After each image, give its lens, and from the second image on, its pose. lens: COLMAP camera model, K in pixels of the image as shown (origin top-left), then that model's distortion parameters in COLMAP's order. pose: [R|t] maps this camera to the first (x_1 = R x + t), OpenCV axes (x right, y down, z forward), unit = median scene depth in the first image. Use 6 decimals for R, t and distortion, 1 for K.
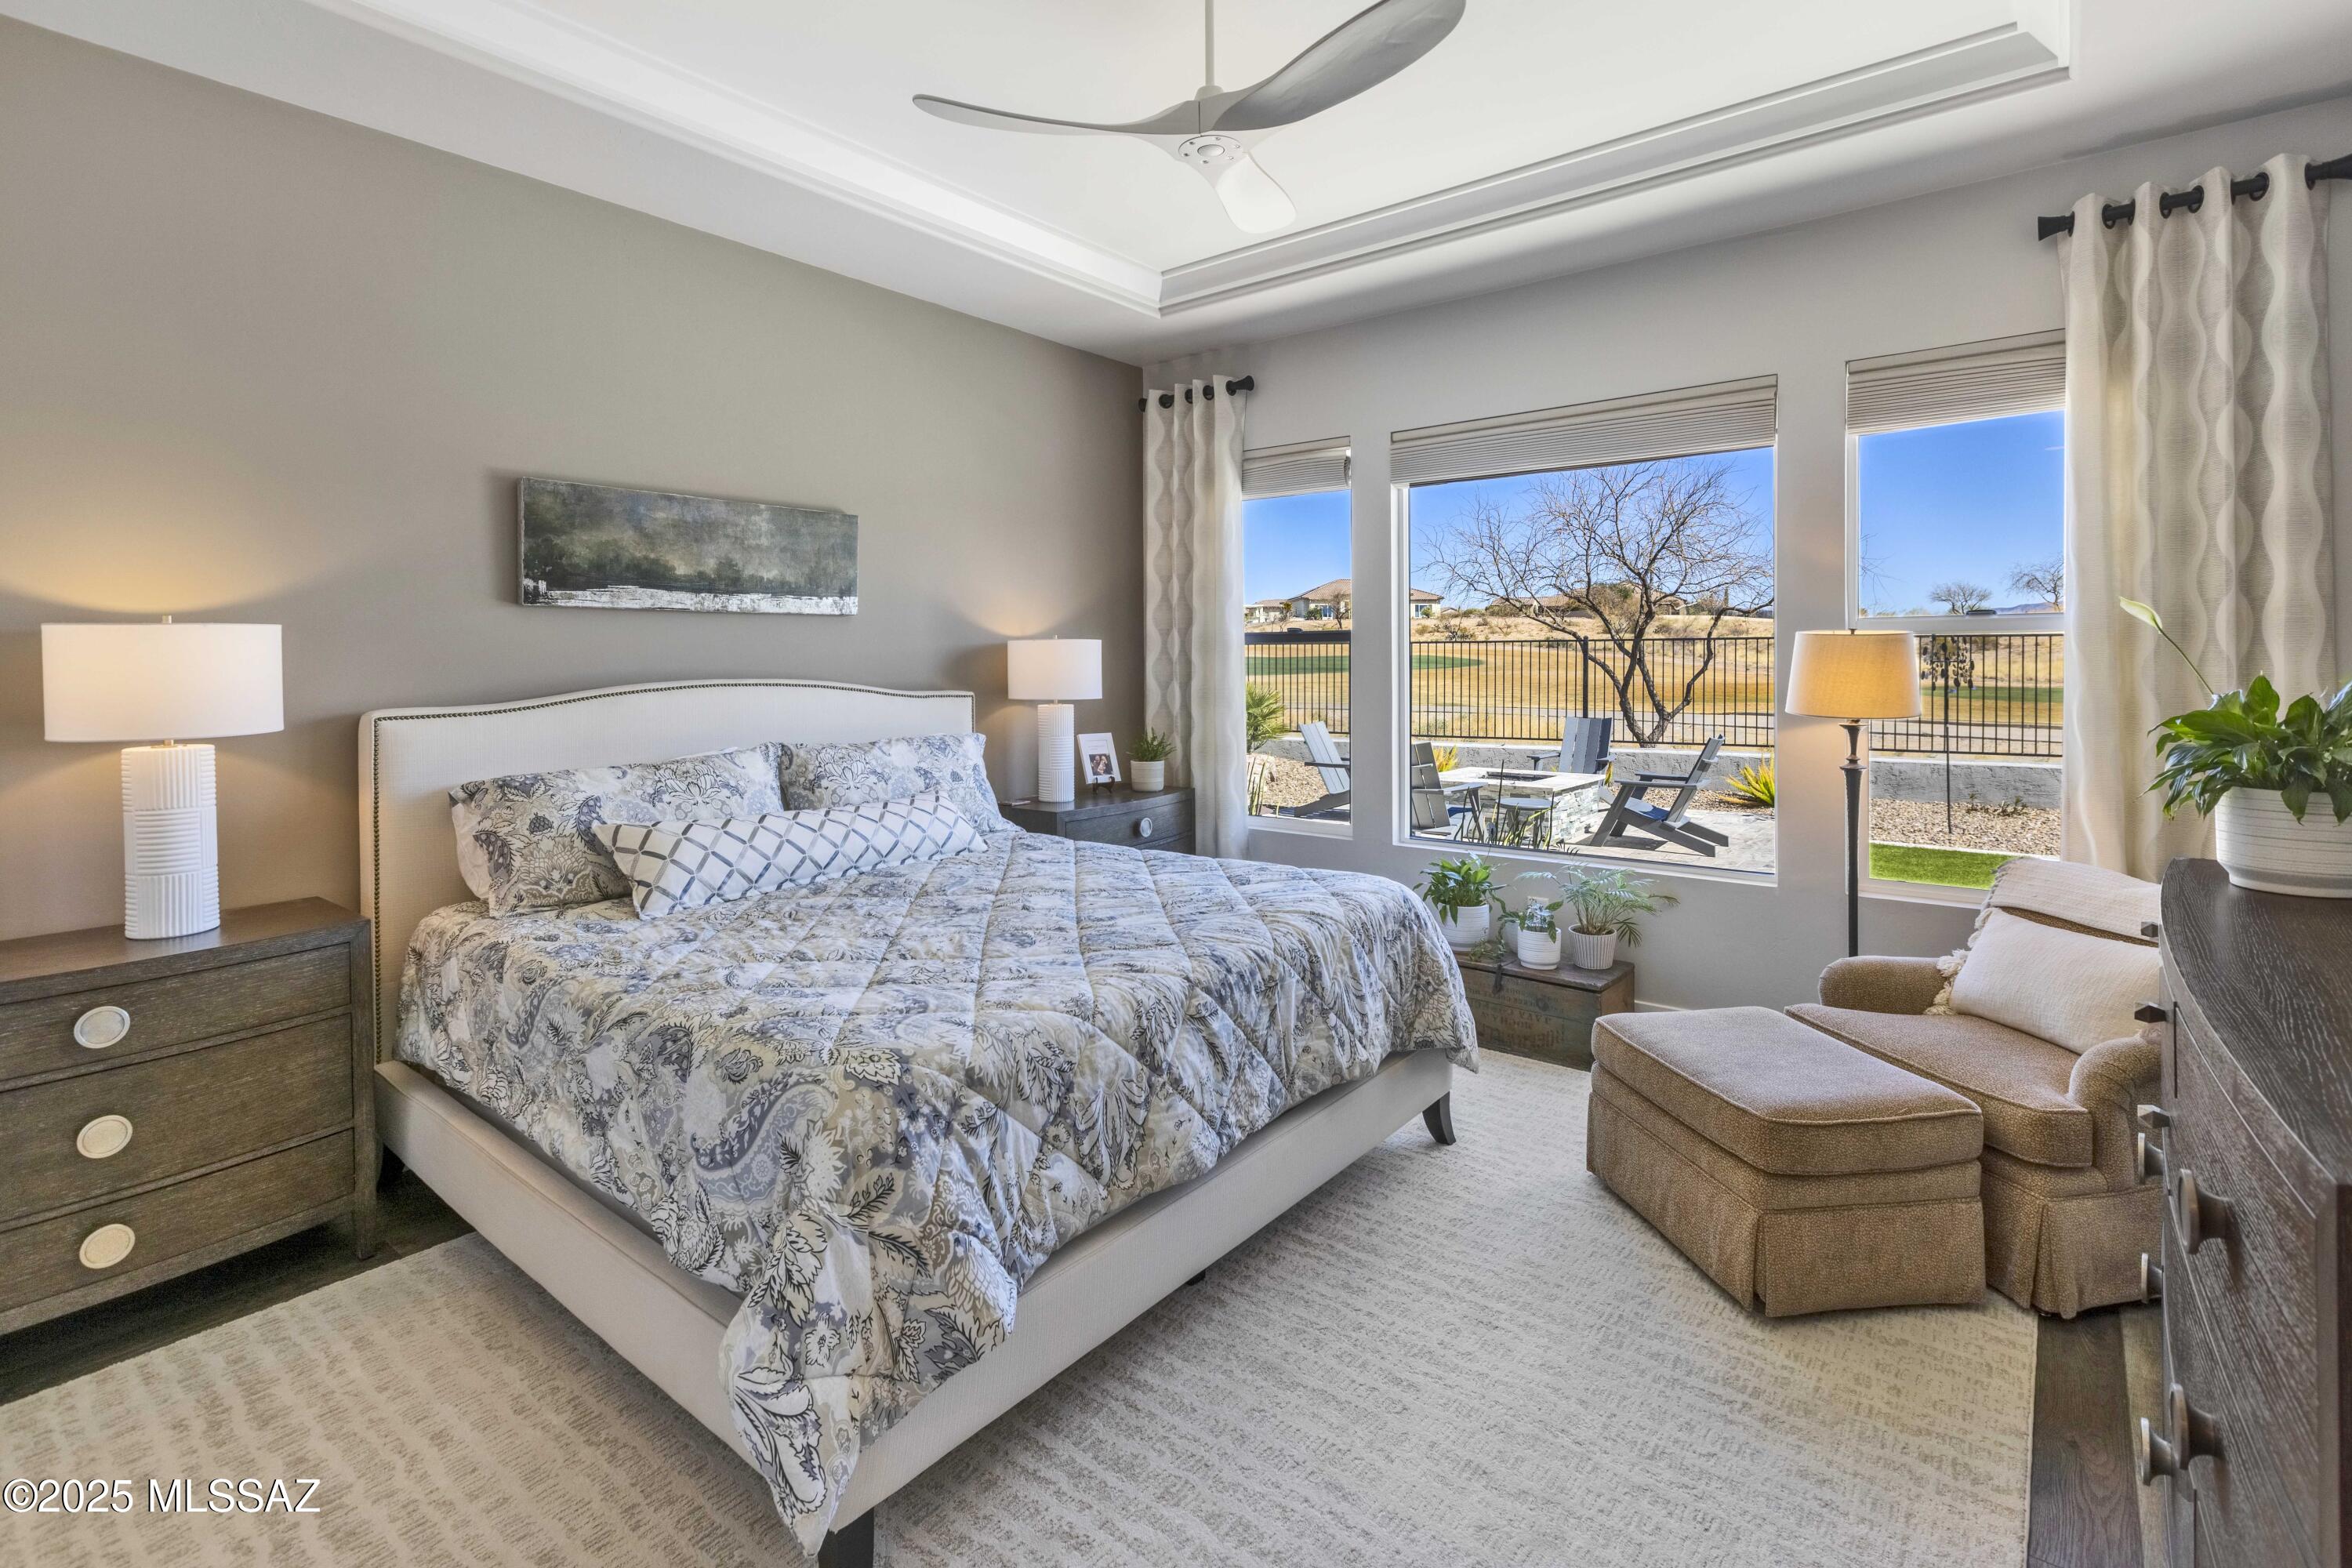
lens RADIAL K [[1107.6, 0, 1153.9], [0, 1107.6, 675.1], [0, 0, 1]] dist [0.004559, -0.001256]
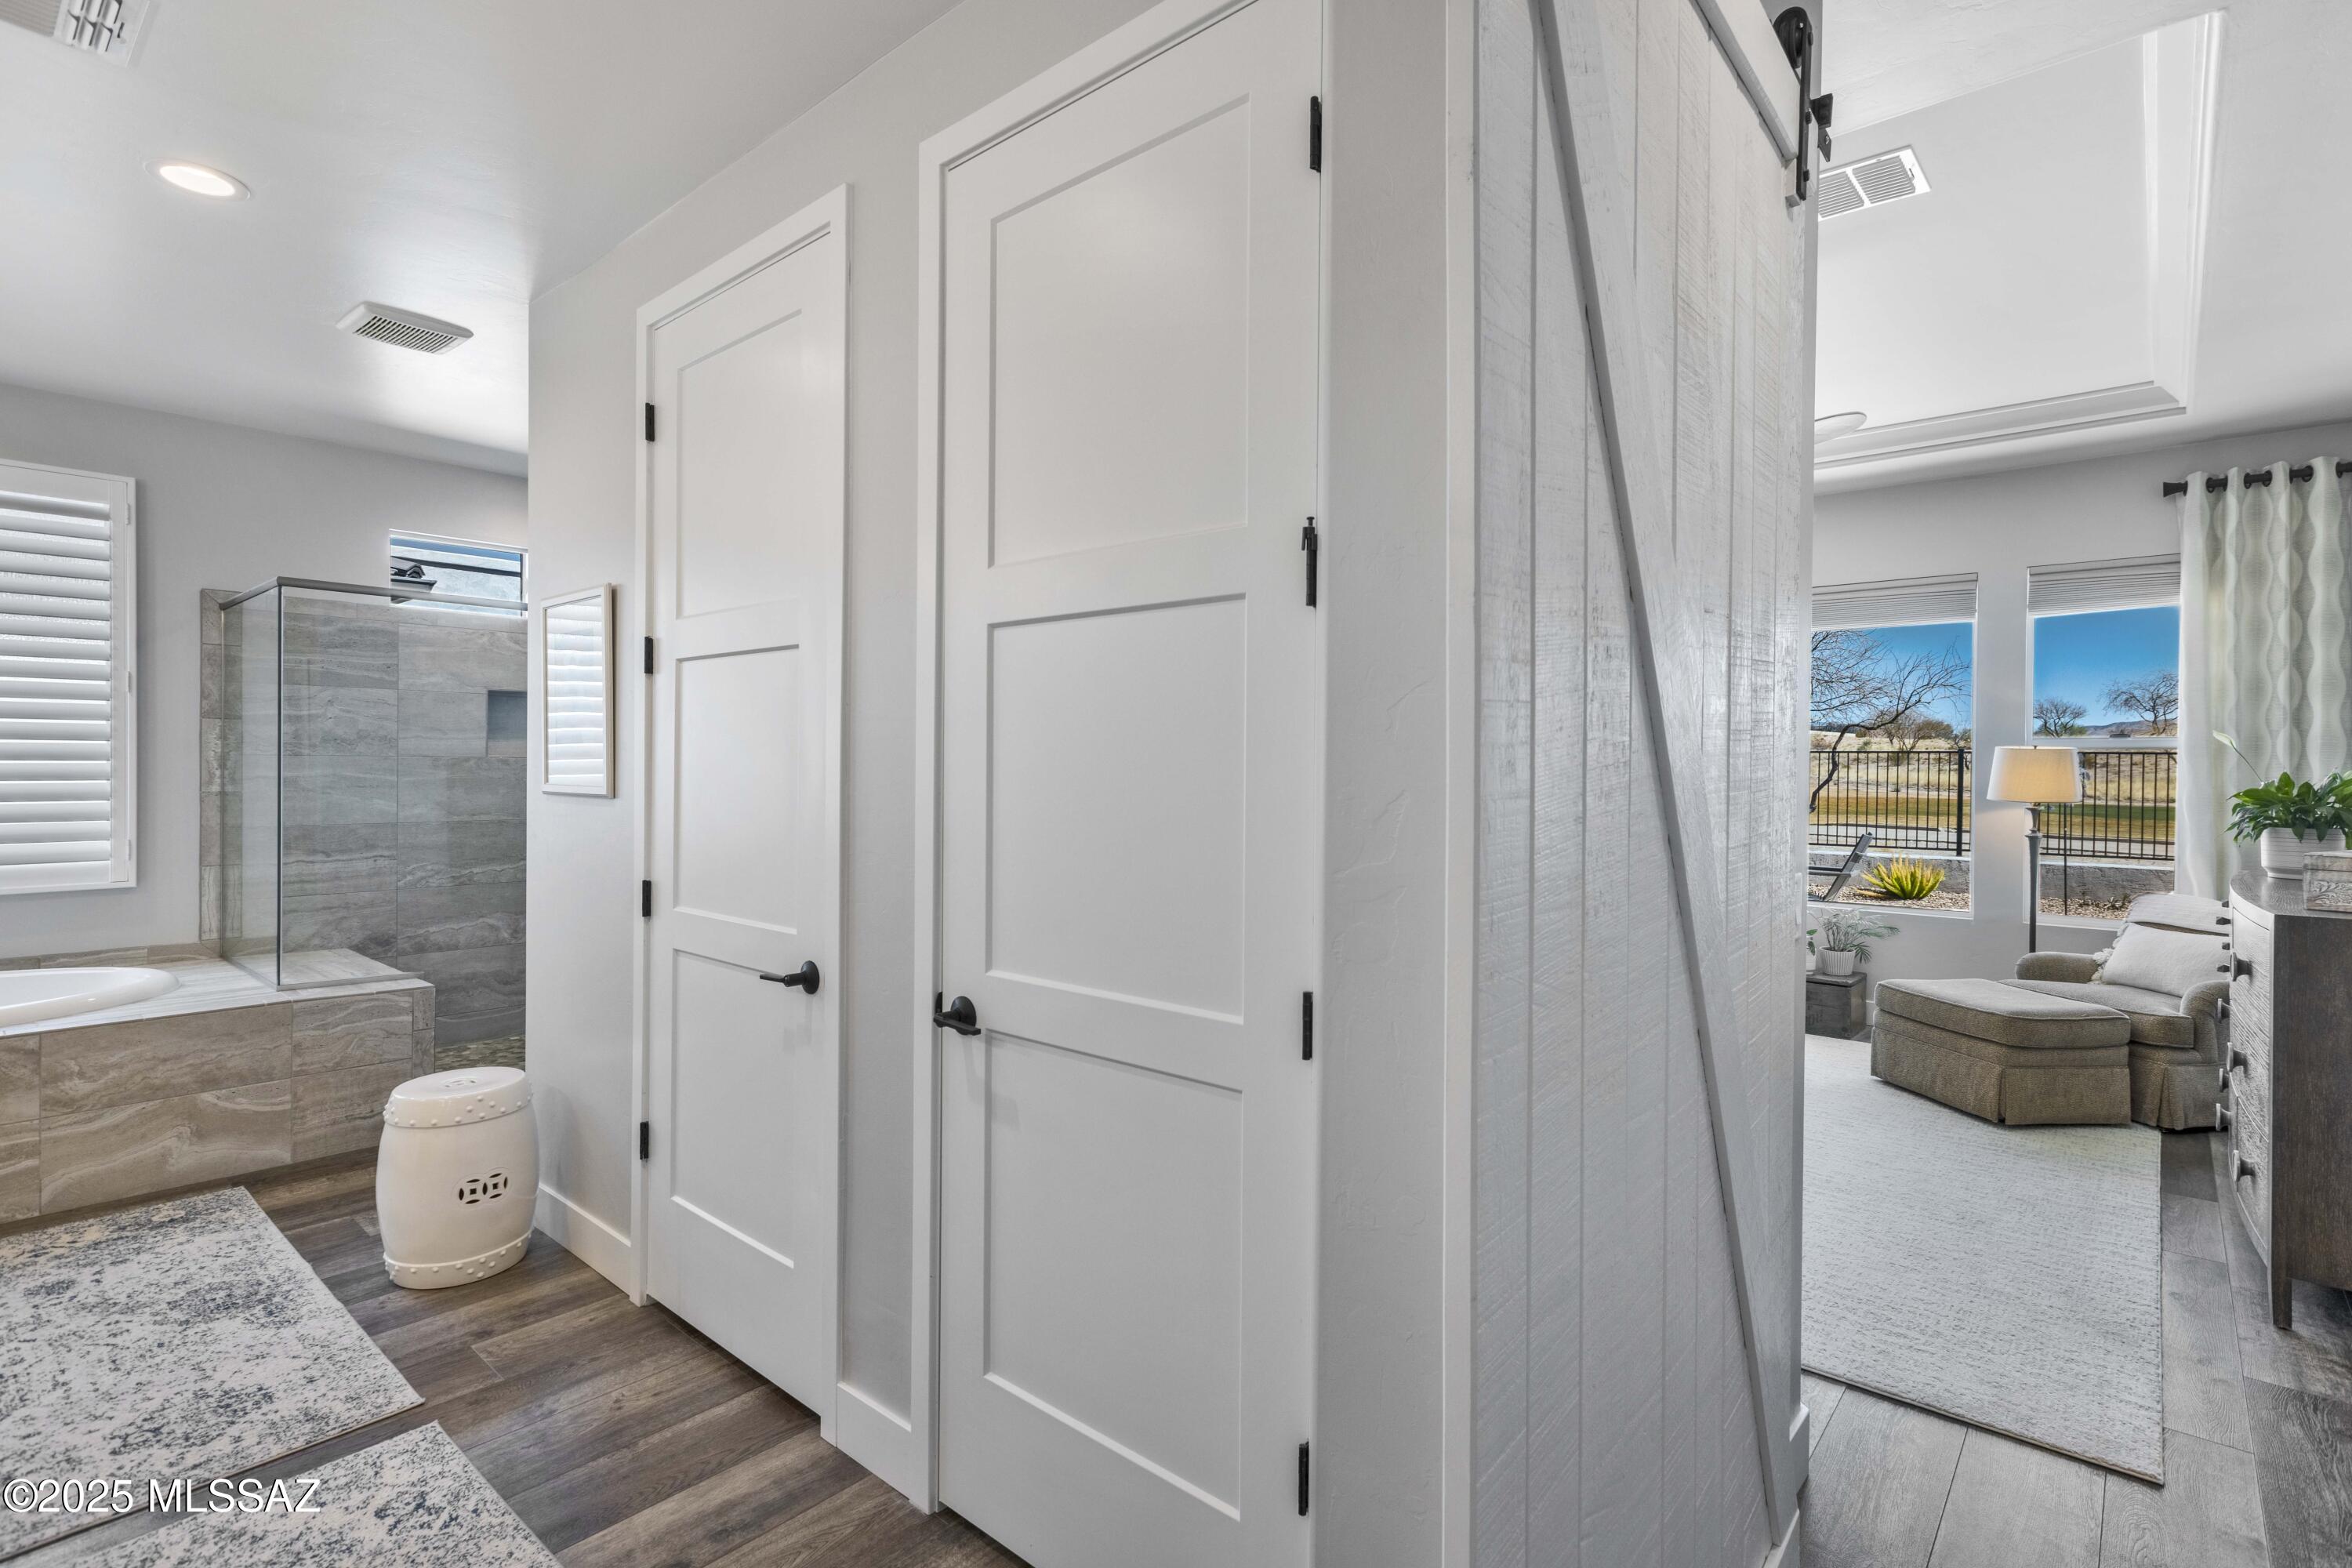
lens RADIAL K [[1107.6, 0, 1175.3], [0, 1107.6, 774.0], [0, 0, 1]] dist [0.004559, -0.001256]
pose [[0.999078, 0.016274, -0.039737, -0.563285], [-0.016506, 0.999849, -0.005496, 0.029209], [0.039641, 0.006147, 0.999195, -0.660174]]
